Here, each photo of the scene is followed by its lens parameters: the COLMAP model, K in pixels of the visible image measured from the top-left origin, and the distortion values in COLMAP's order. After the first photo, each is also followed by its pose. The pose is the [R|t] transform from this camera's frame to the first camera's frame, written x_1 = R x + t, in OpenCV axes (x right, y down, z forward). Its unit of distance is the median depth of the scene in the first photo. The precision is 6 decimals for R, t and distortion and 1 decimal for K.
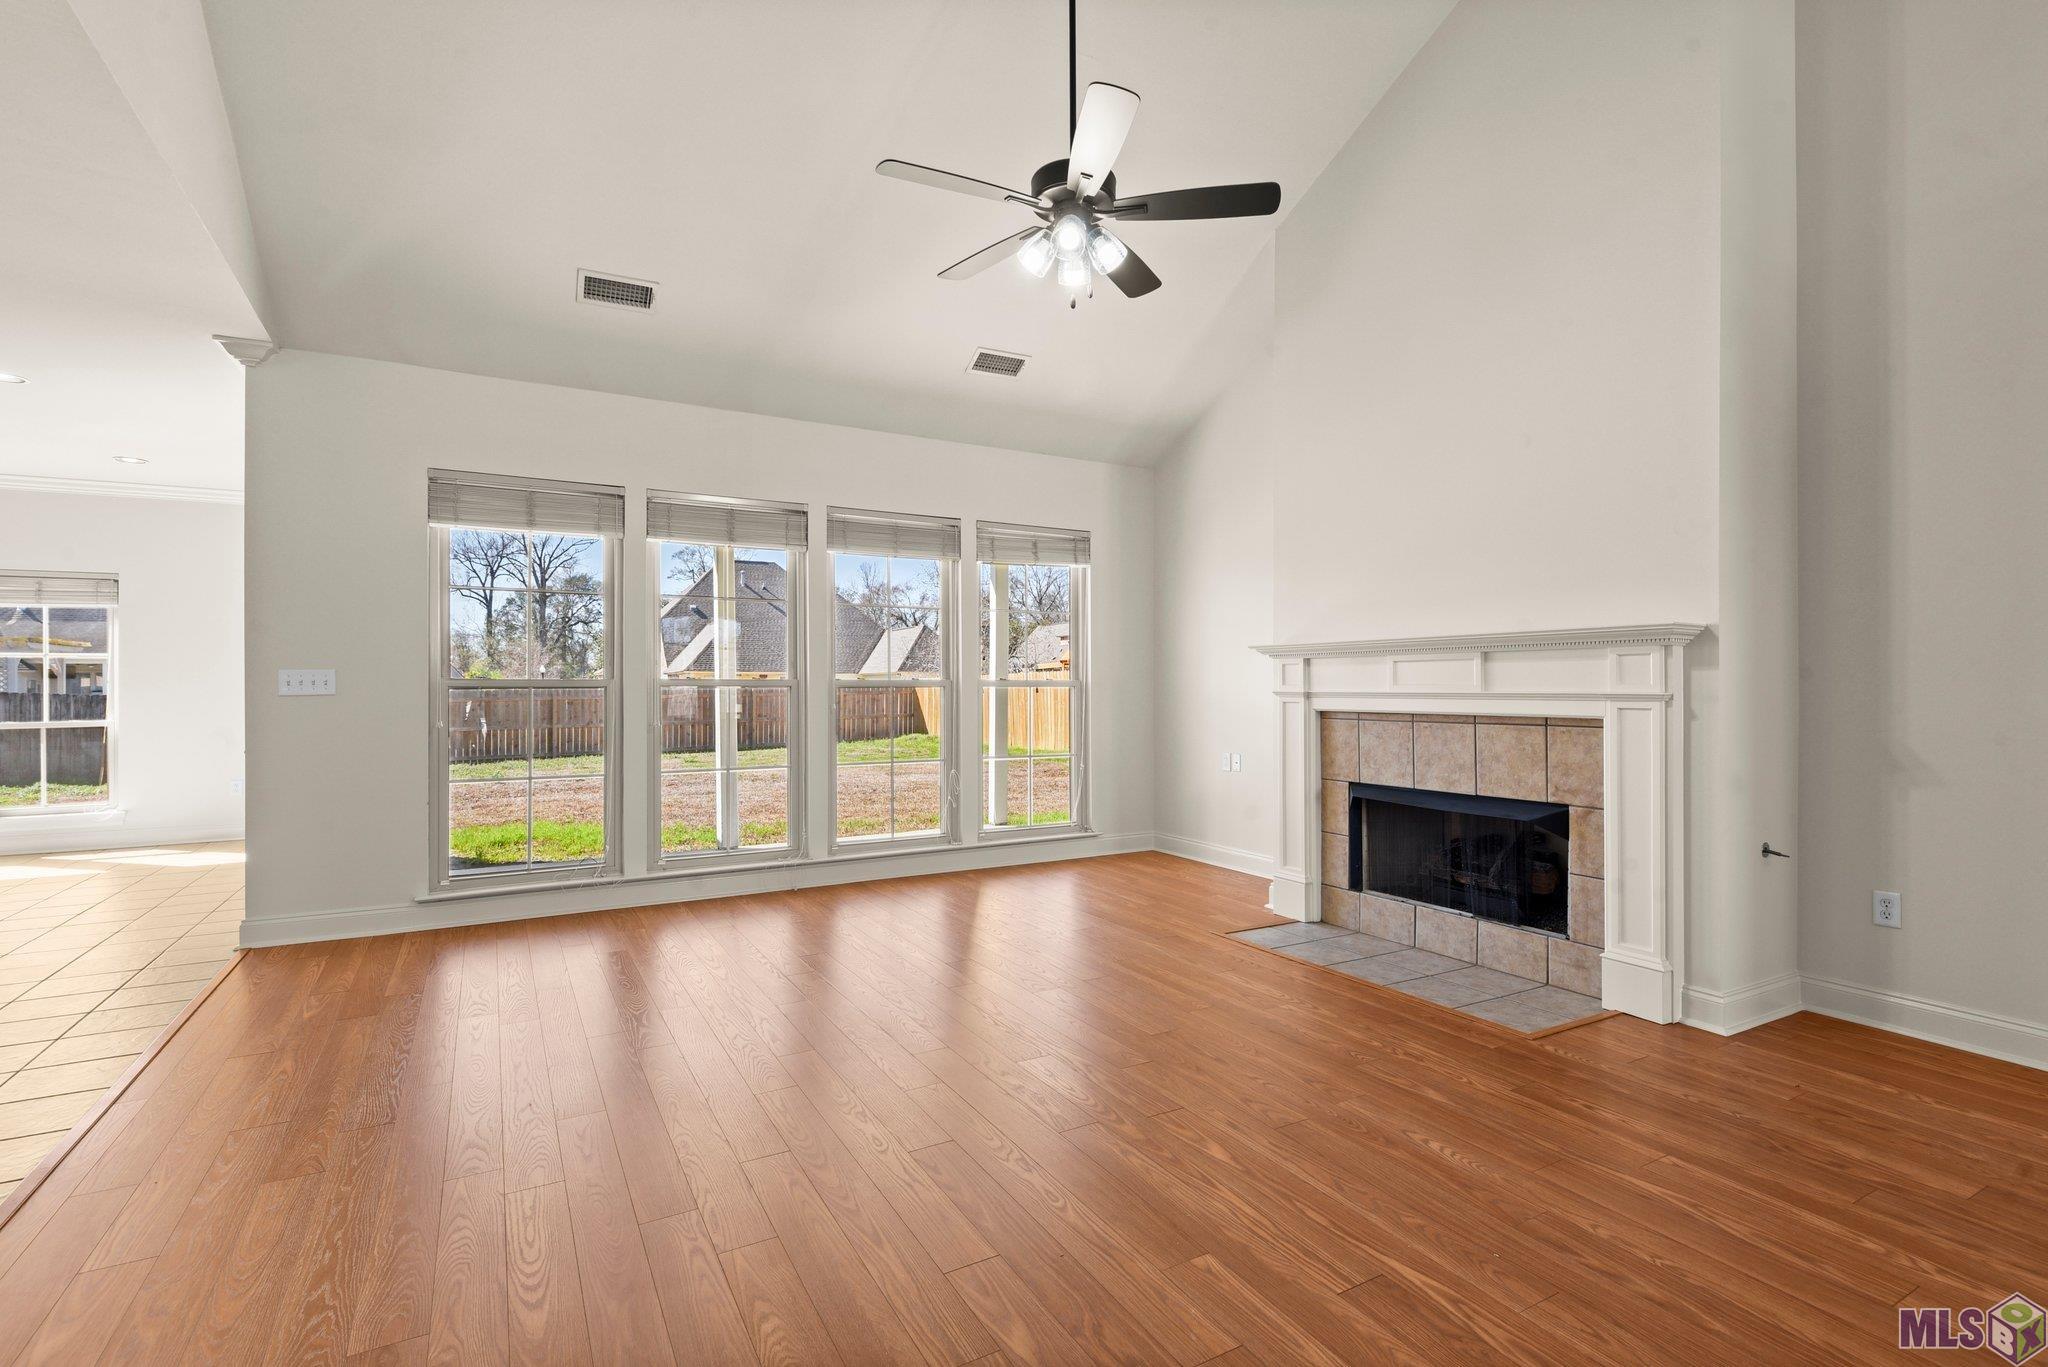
lens RADIAL K [[957.3, 0, 1029.2], [0, 957.3, 684.7], [0, 0, 1]] dist [0.016524, -0.005551]
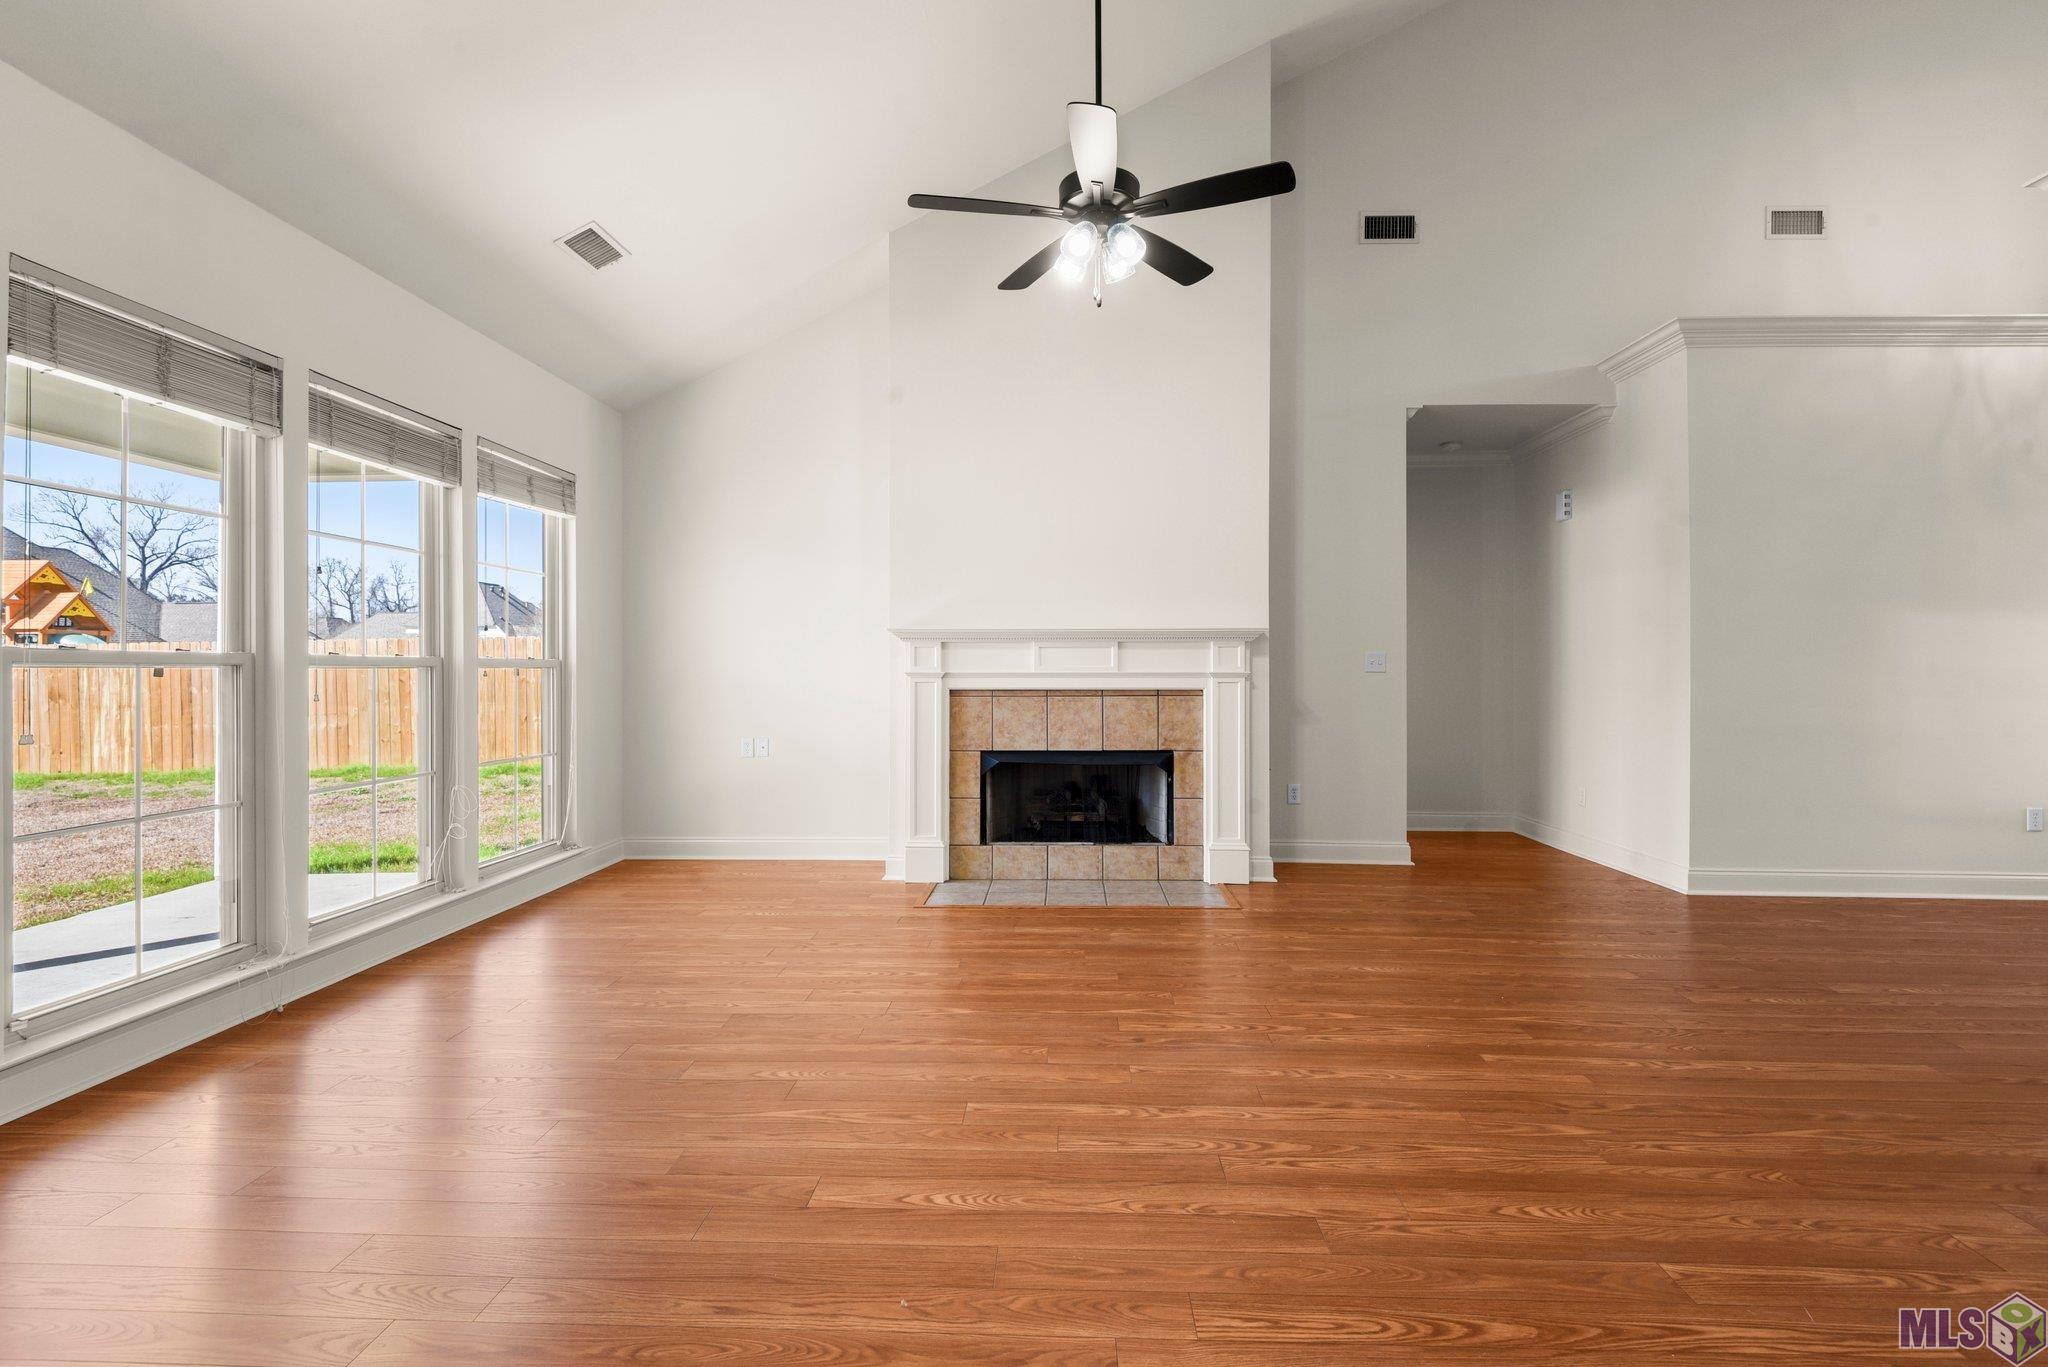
lens RADIAL K [[957.3, 0, 1034.9], [0, 957.3, 670.5], [0, 0, 1]] dist [0.016524, -0.005551]
pose [[0.517970, -0.001901, 0.855397, -0.668319], [-0.003348, 0.999985, 0.004250, 0.000618], [-0.855392, -0.005065, 0.517956, 0.387067]]
